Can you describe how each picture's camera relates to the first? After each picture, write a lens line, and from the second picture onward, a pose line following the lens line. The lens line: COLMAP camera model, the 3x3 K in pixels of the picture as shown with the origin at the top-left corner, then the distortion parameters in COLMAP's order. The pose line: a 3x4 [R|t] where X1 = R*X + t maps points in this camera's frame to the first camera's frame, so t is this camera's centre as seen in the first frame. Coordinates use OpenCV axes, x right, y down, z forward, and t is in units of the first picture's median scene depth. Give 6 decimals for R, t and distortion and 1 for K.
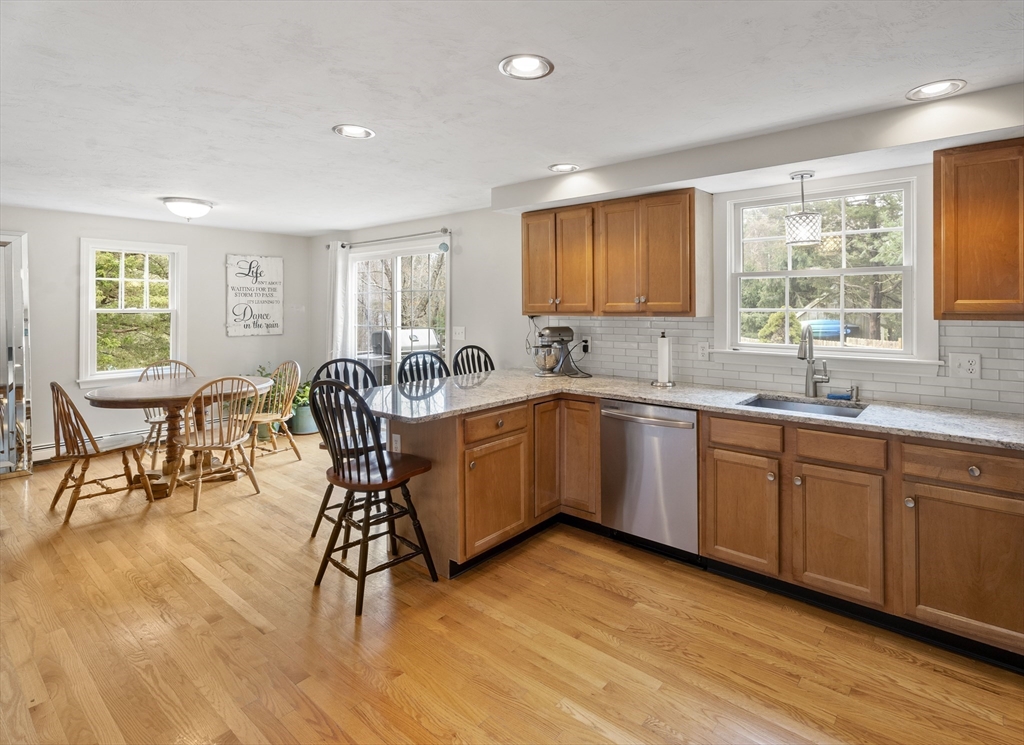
lens RADIAL K [[517.3, 0, 558.3], [0, 517.3, 303.9], [0, 0, 1]] dist [-0.000148, -0.000268]
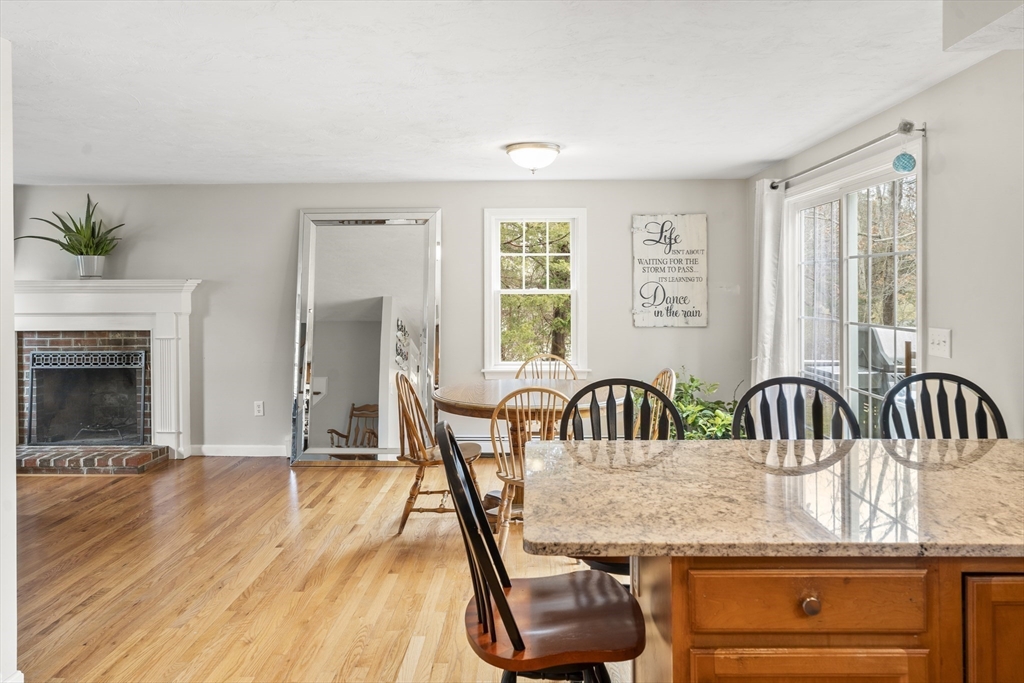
lens RADIAL K [[722.0, 0, 514.3], [0, 722.0, 286.2], [0, 0, 1]] dist [-0.000316, 0.003320]
pose [[0.593763, -0.001812, -0.804638, 0.110542], [0.007759, 0.999964, 0.003474, 0.000352], [0.804603, -0.008306, 0.593755, 0.328956]]
